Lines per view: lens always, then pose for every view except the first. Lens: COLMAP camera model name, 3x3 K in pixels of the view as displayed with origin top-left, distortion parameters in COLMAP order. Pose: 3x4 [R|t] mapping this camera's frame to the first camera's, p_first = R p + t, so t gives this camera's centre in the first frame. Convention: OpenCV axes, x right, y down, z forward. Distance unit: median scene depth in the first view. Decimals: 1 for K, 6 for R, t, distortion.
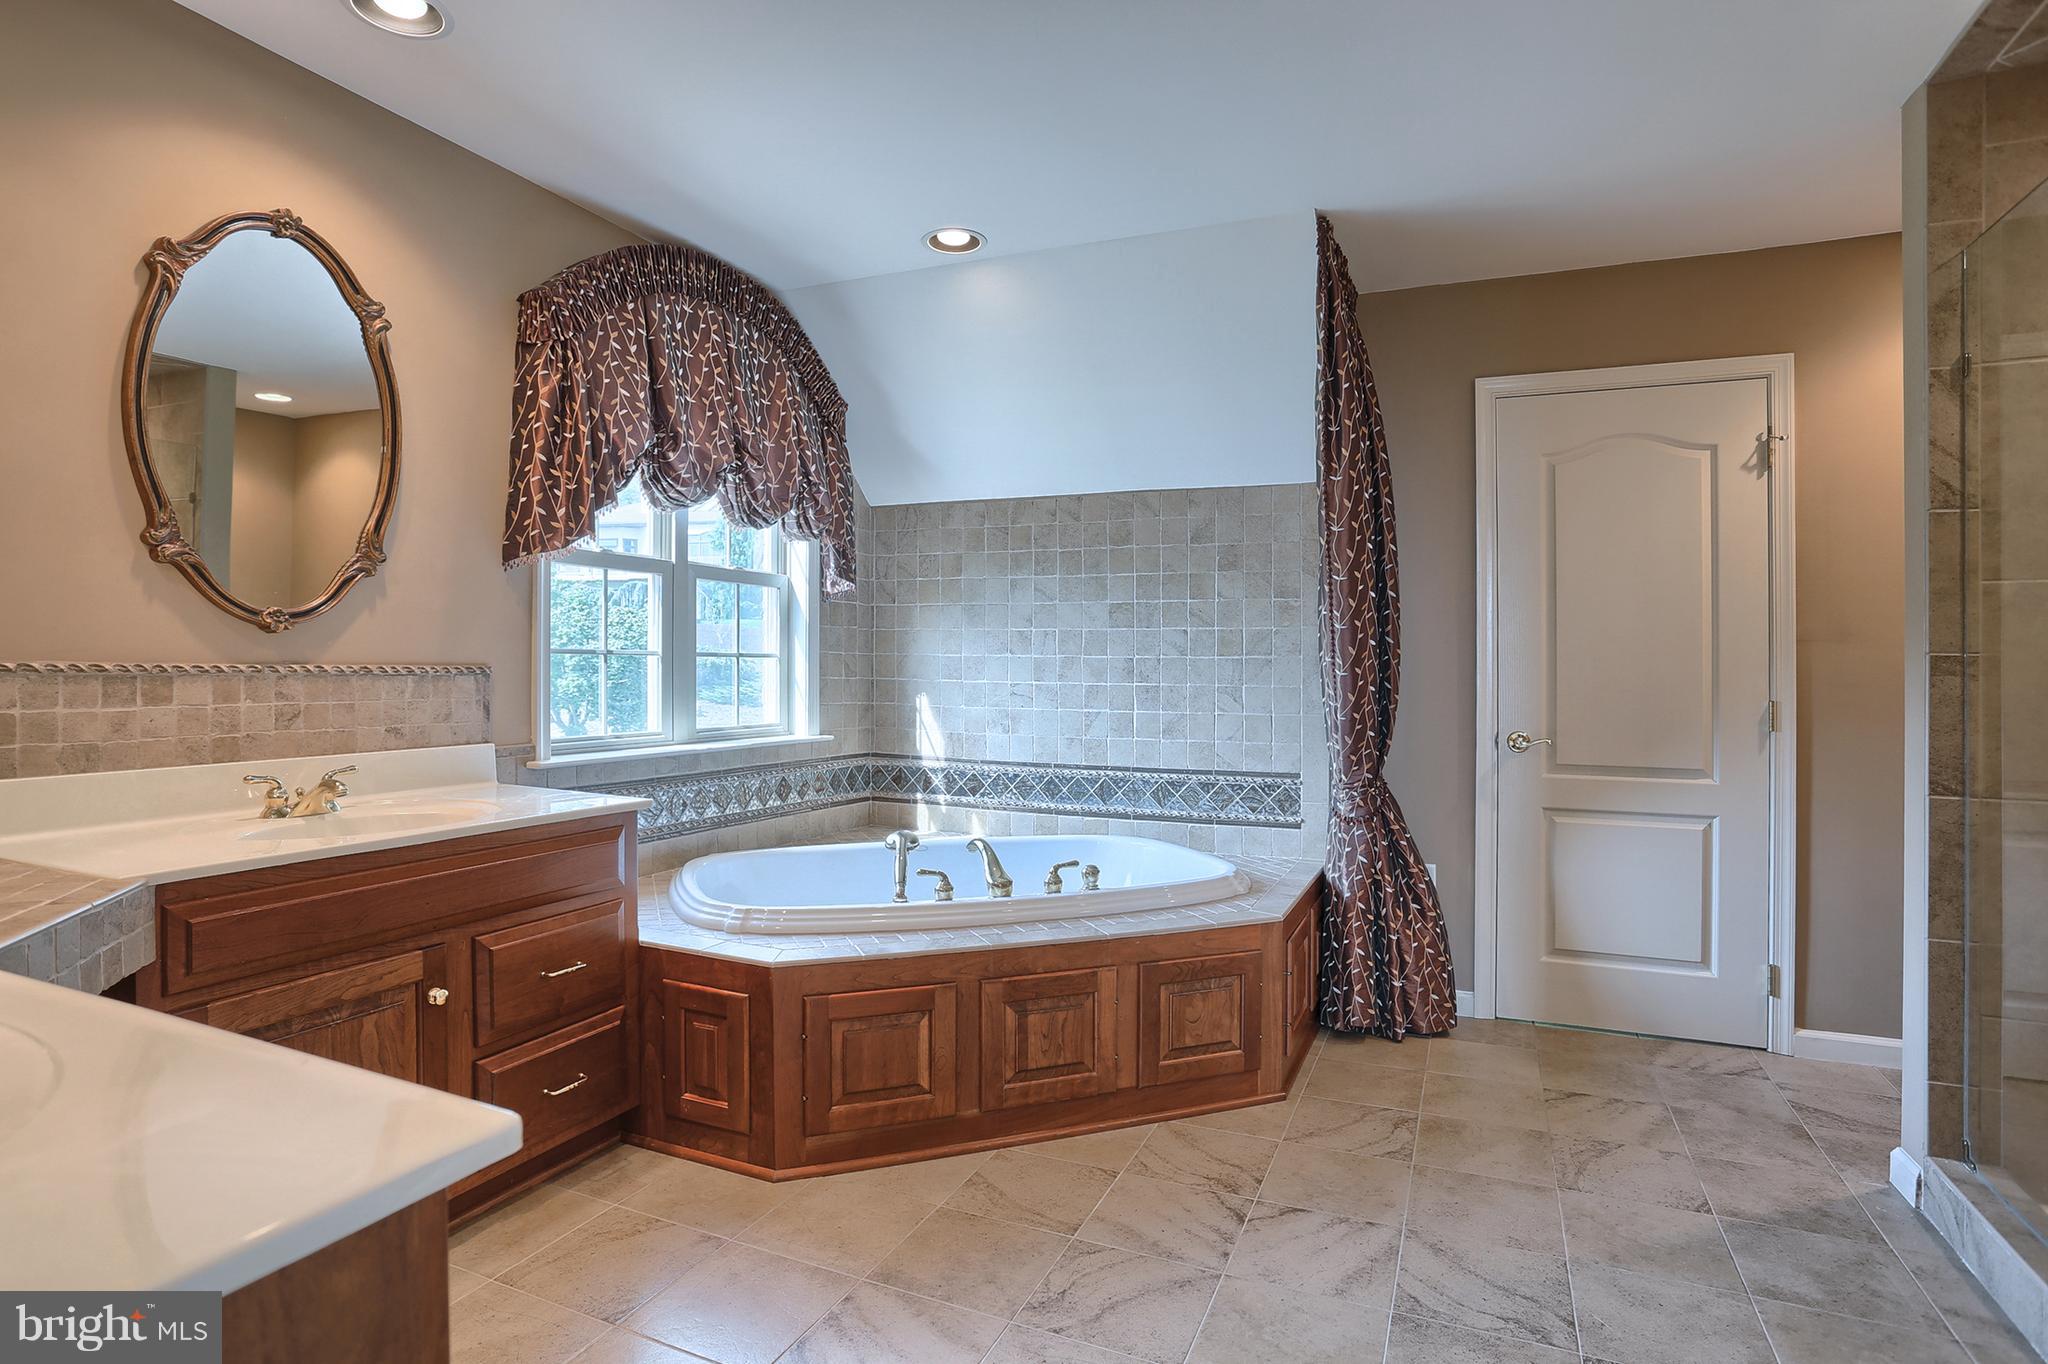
lens RADIAL K [[1068.3, 0, 1018.2], [0, 1068.3, 669.5], [0, 0, 1]] dist [-0.006506, -0.000151]
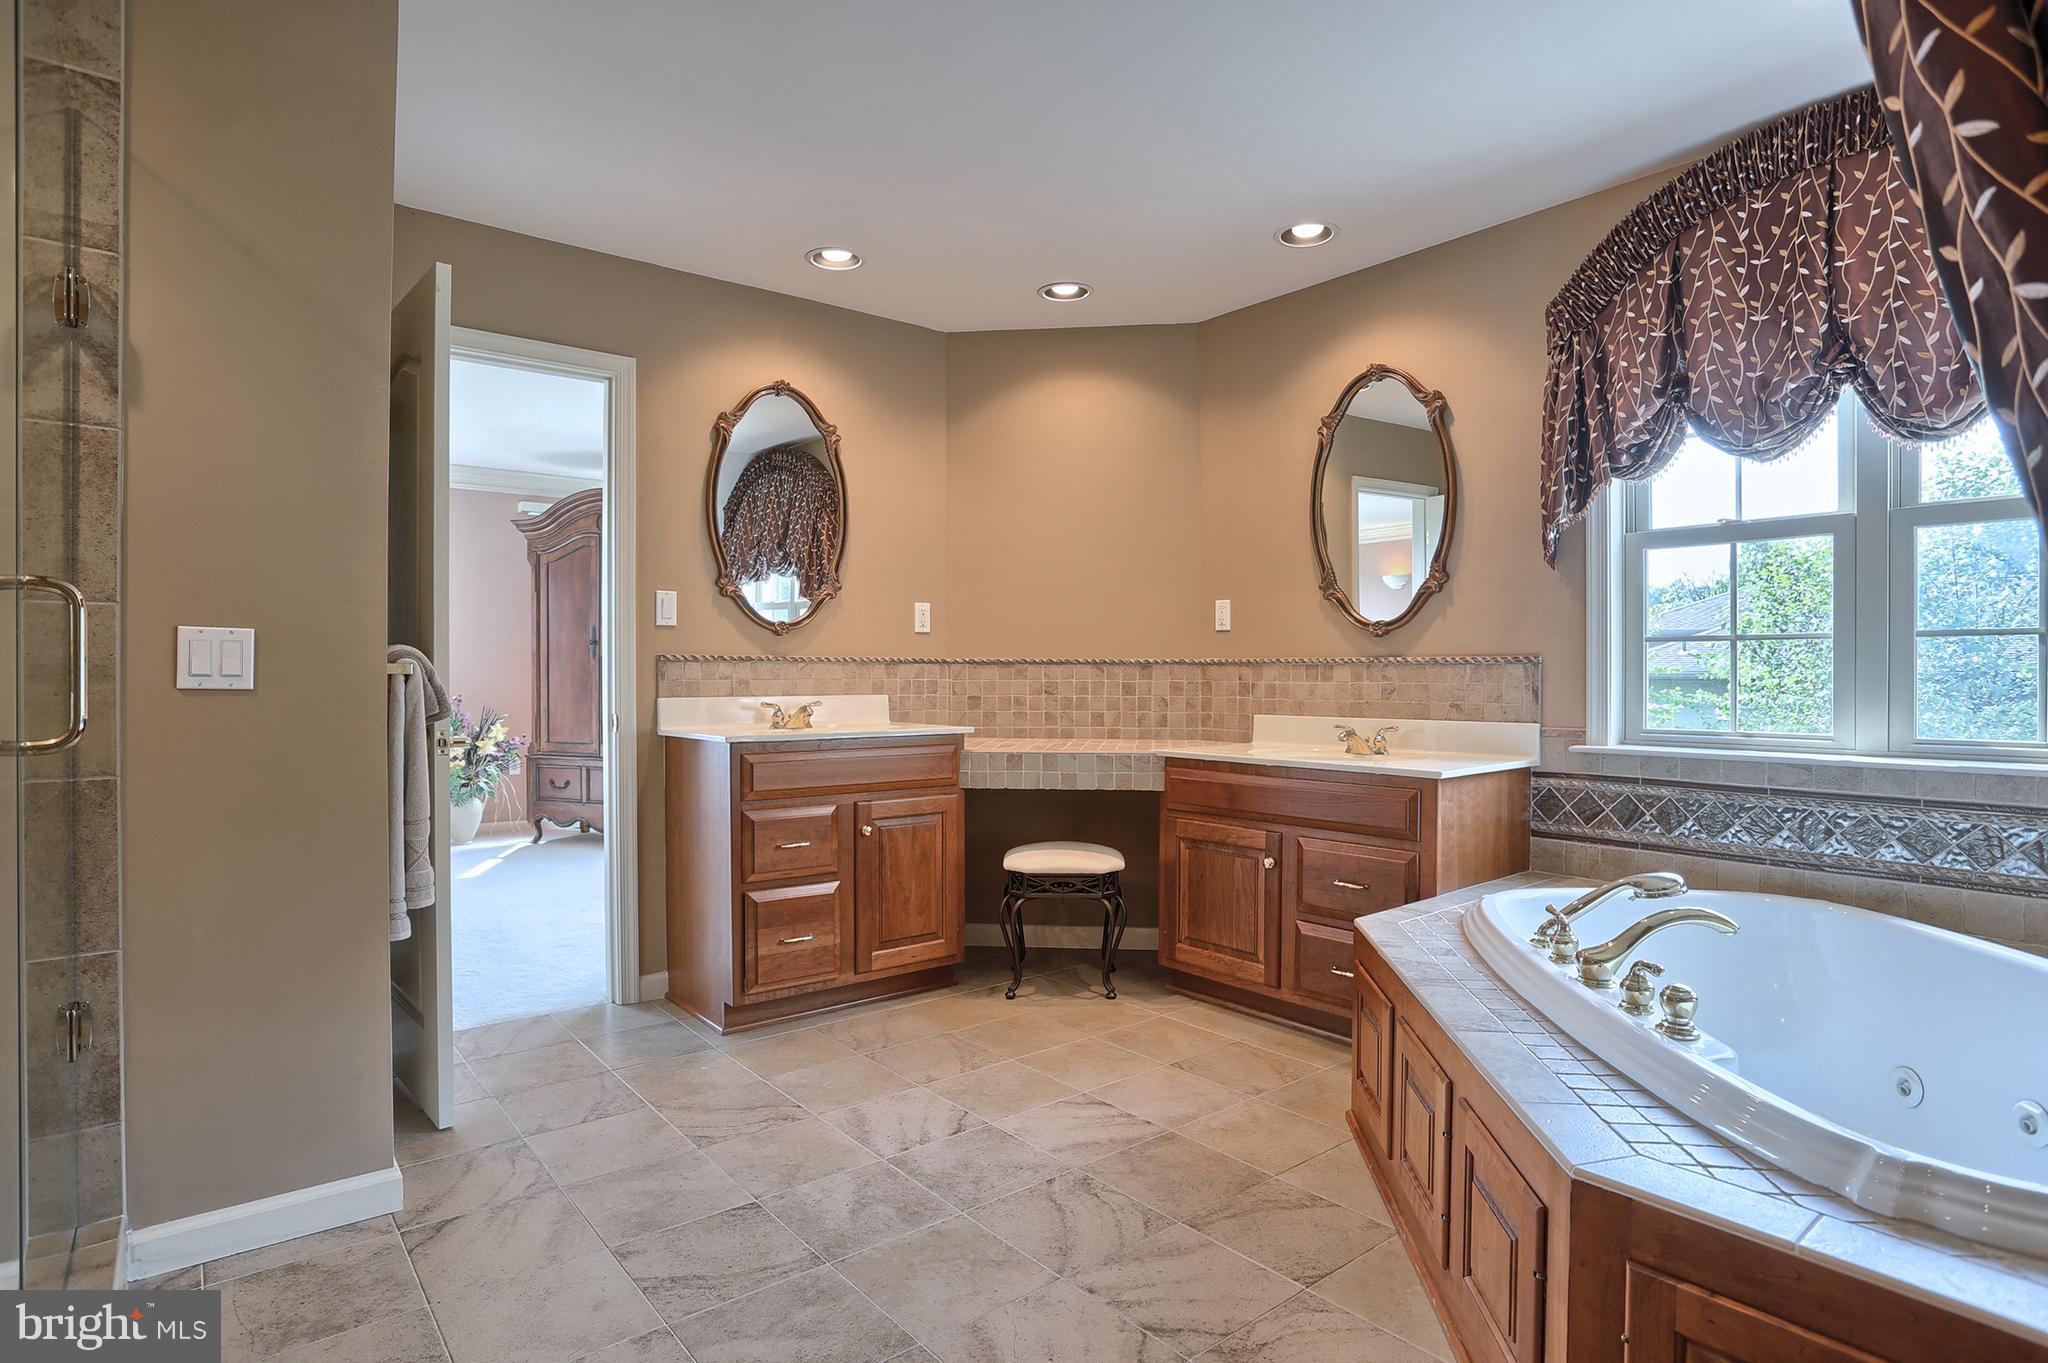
lens RADIAL K [[1068.3, 0, 1022.0], [0, 1068.3, 689.4], [0, 0, 1]] dist [-0.006506, -0.000151]
pose [[-0.451354, -0.005044, -0.892331, 0.927441], [-0.012701, 0.999919, 0.000773, 0.047151], [0.892254, 0.011683, -0.451382, 1.231664]]
